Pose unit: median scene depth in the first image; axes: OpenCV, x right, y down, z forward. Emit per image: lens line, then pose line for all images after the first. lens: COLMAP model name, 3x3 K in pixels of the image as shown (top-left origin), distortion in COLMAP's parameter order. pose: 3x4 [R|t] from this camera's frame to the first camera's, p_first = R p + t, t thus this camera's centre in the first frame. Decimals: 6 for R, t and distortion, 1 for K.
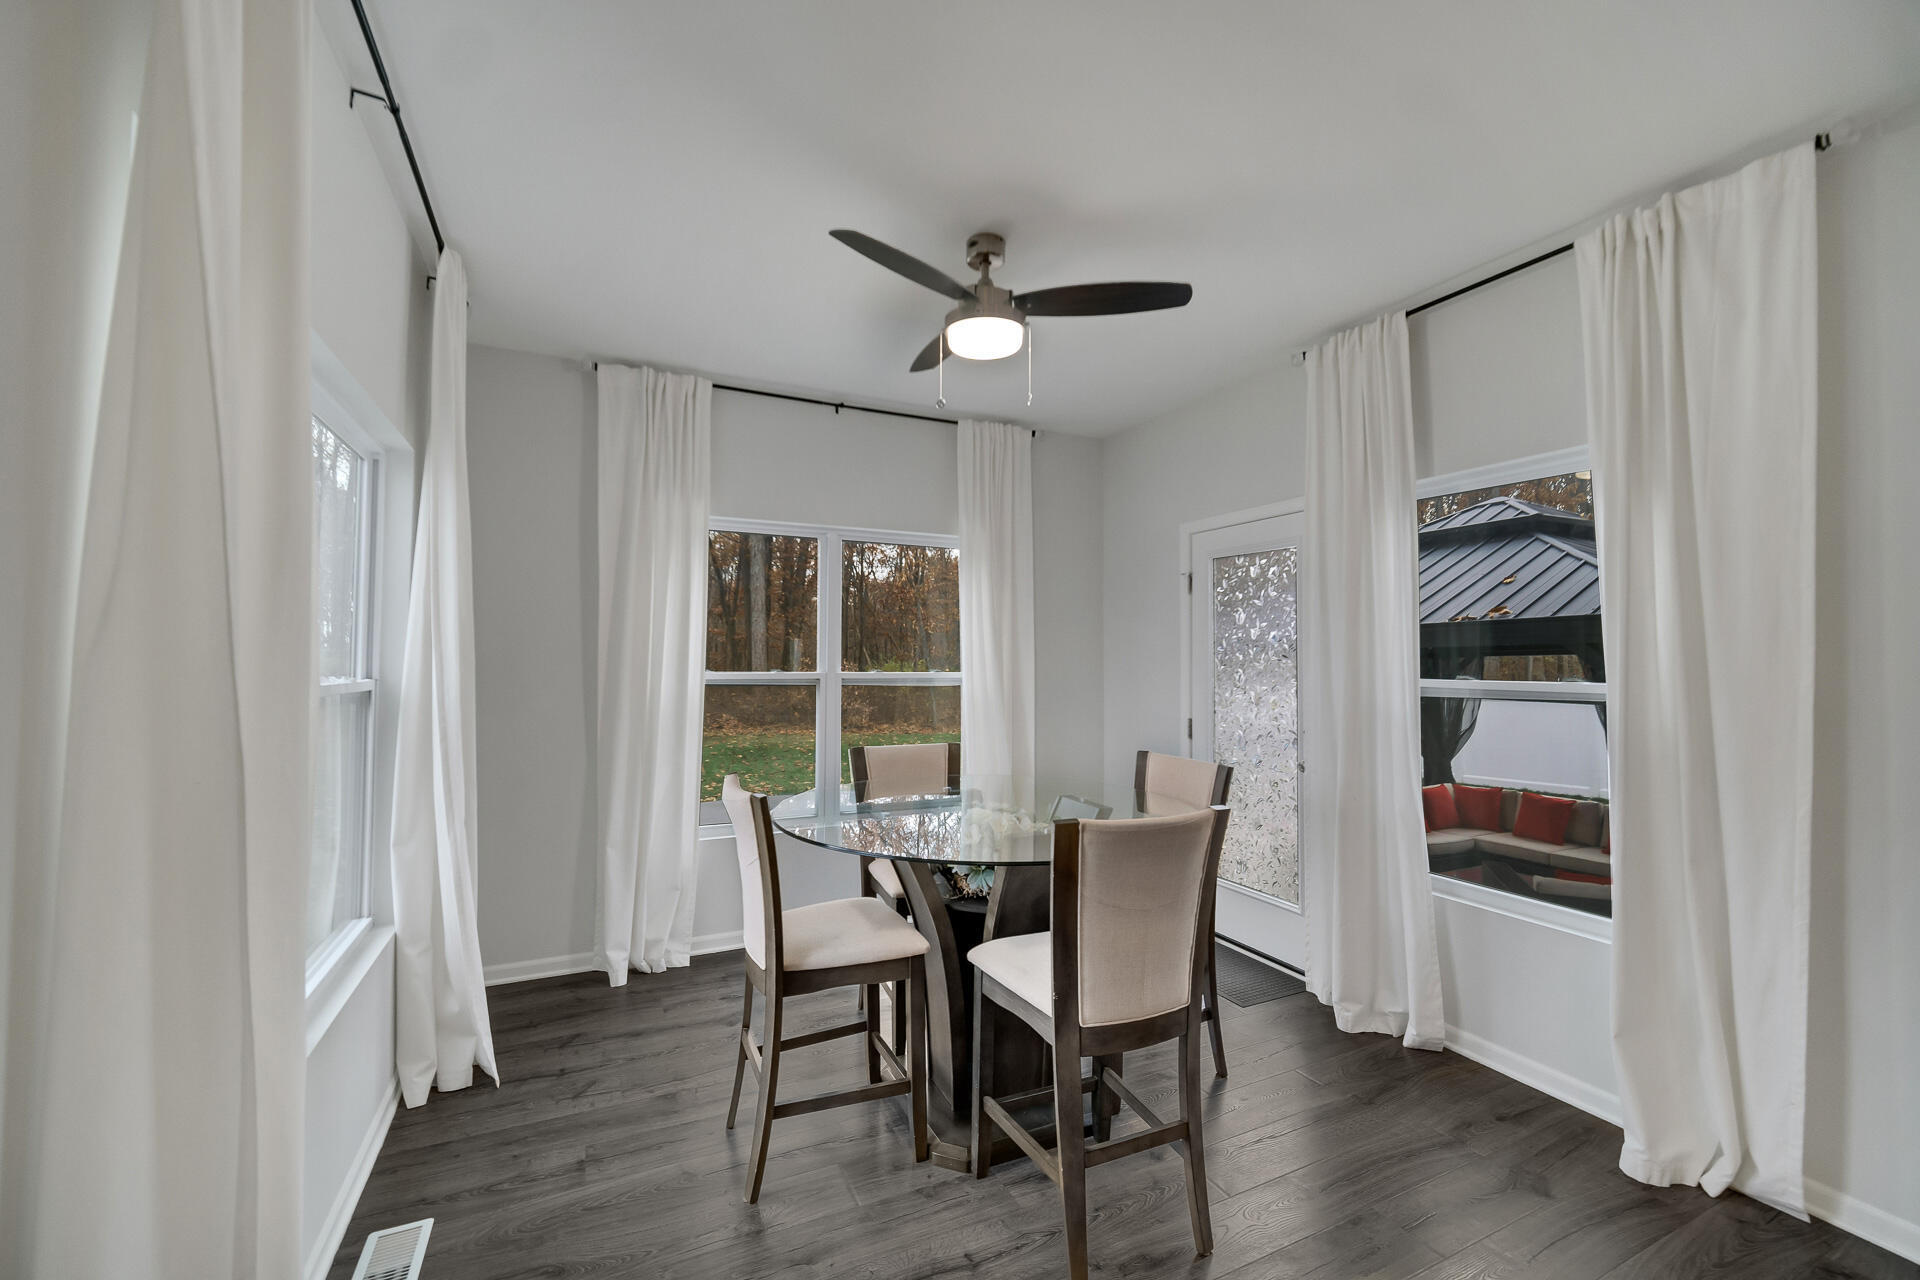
lens RADIAL K [[782.8, 0, 960.0], [0, 782.8, 640.0], [0, 0, 1]] dist [0.001440, -0.000107]
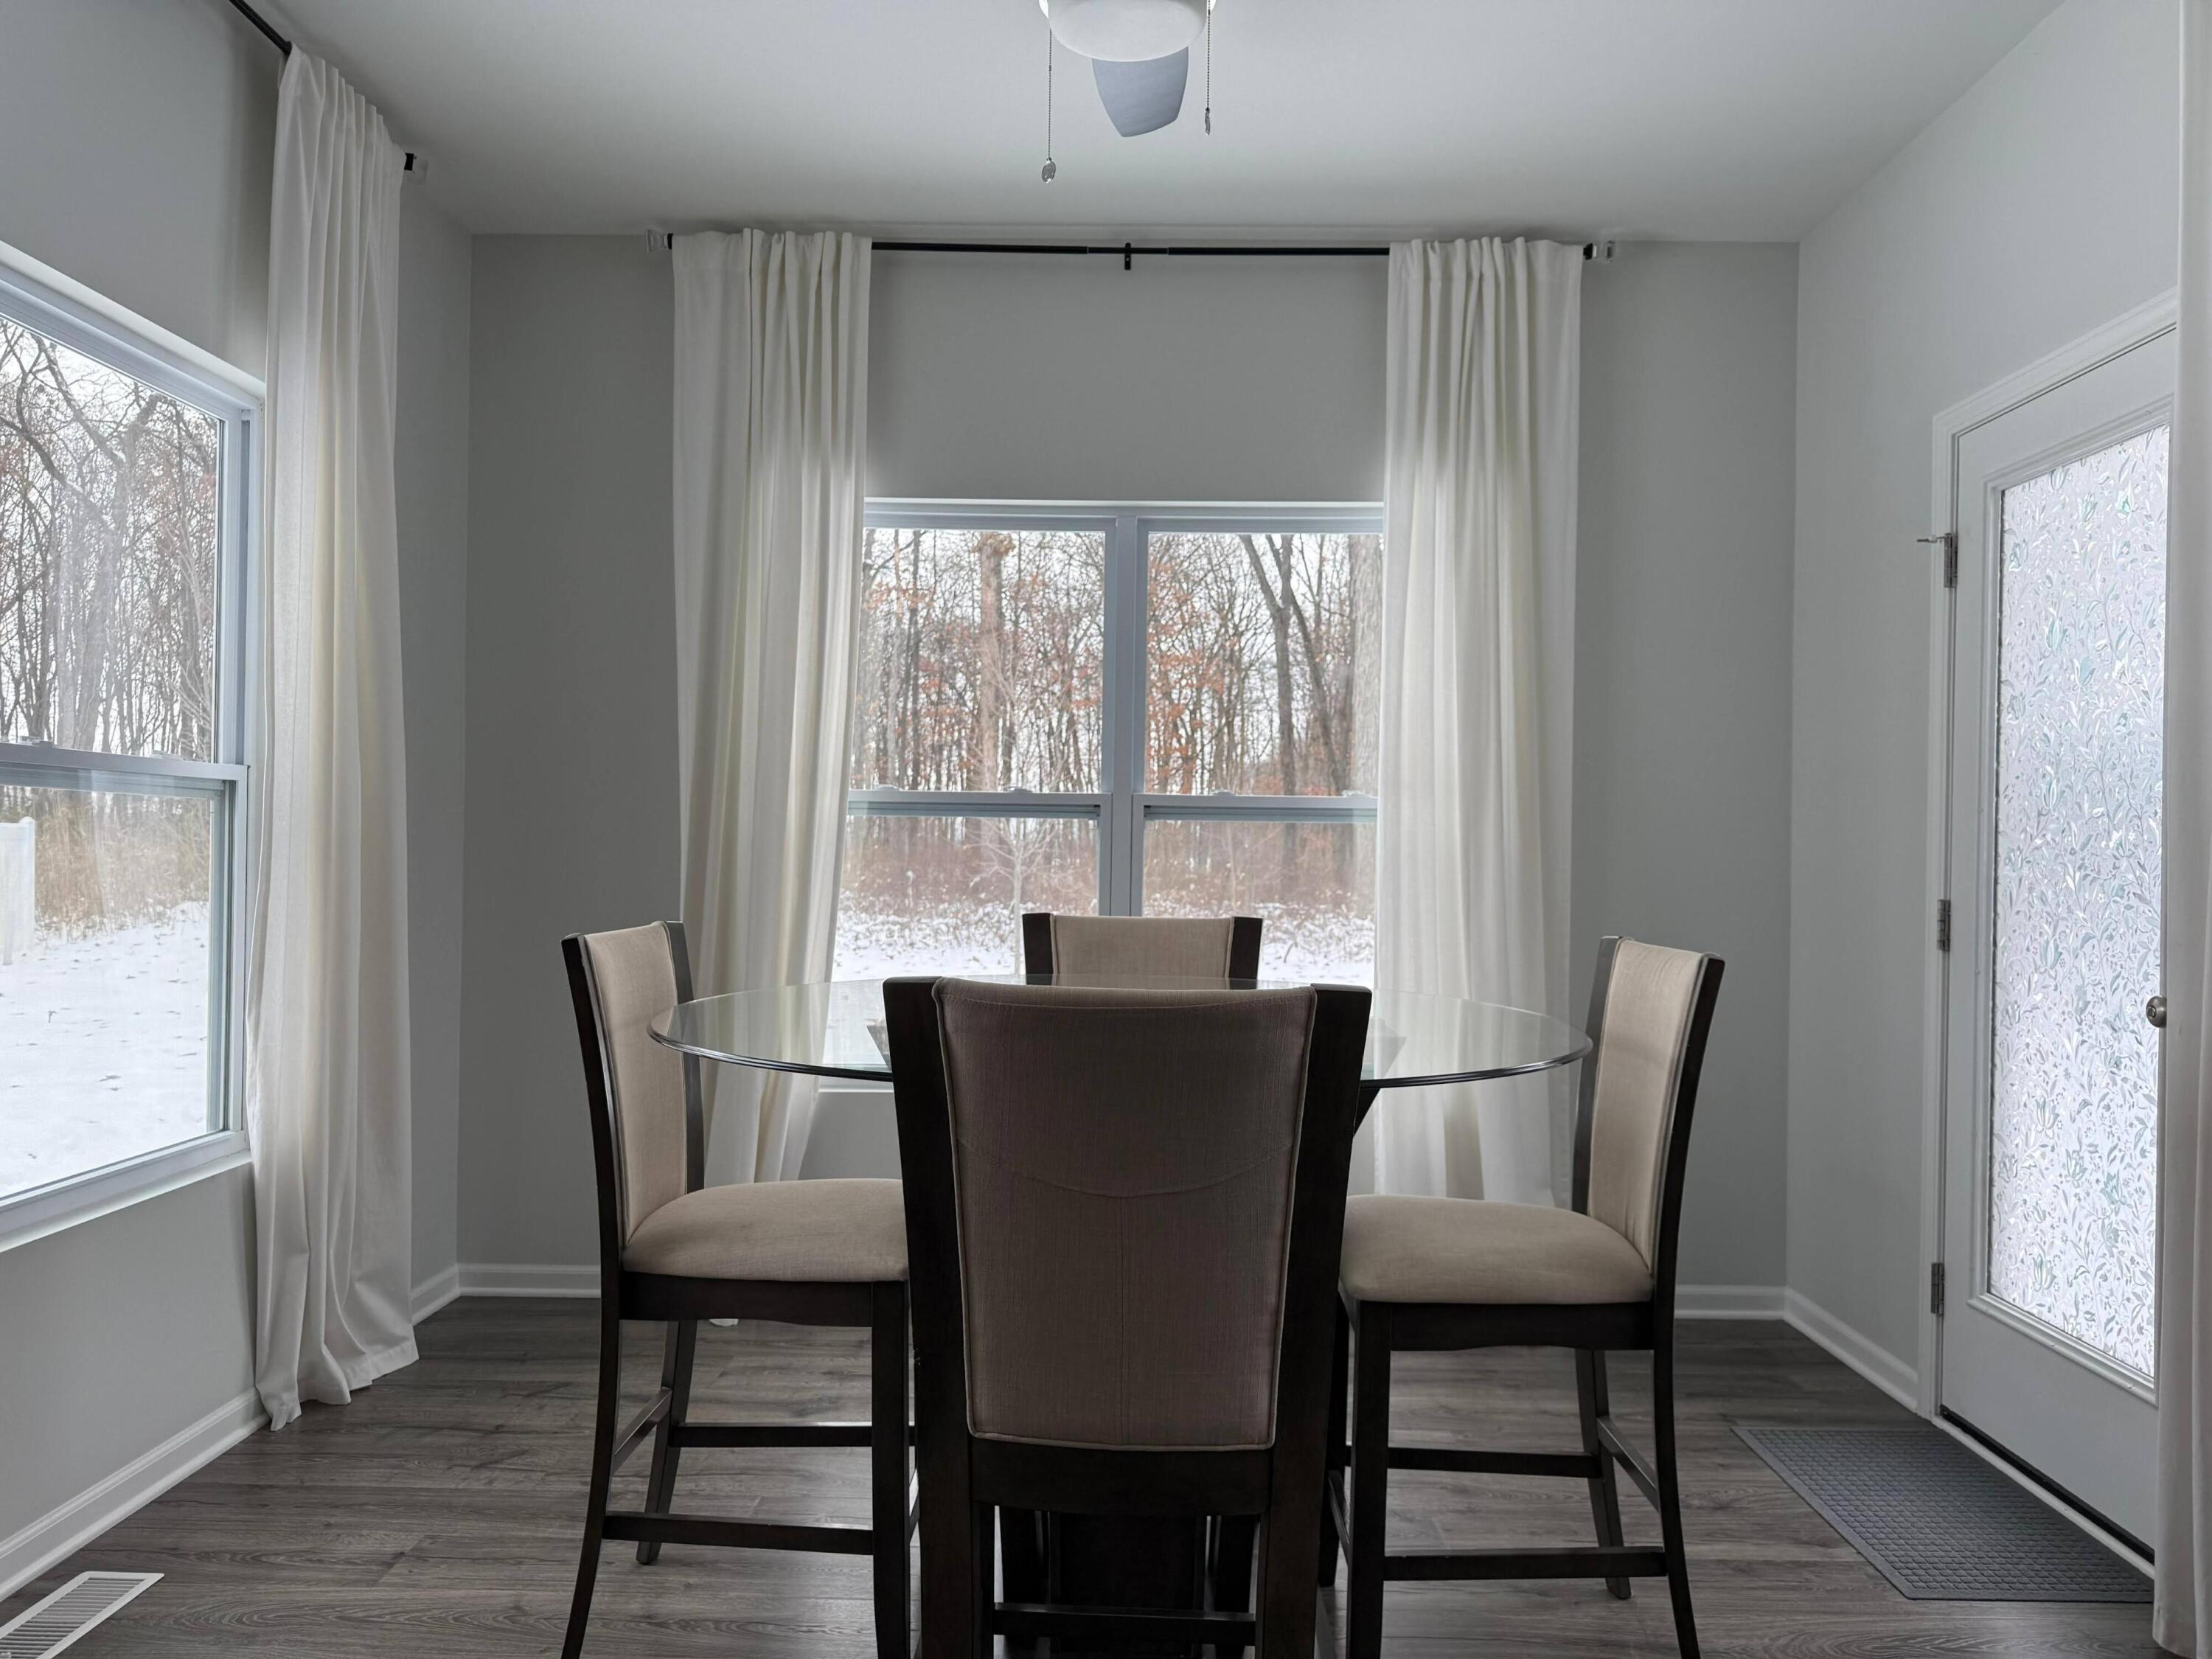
lens RADIAL K [[1572.2, 0, 1106.0], [0, 1572.2, 846.0], [0, 0, 1]] dist [0.007518, 0.000381]
pose [[0.896426, 0.005150, -0.443164, 0.319613], [0.004772, 0.999762, 0.021271, 0.064446], [0.443168, -0.021183, 0.896188, 0.107415]]
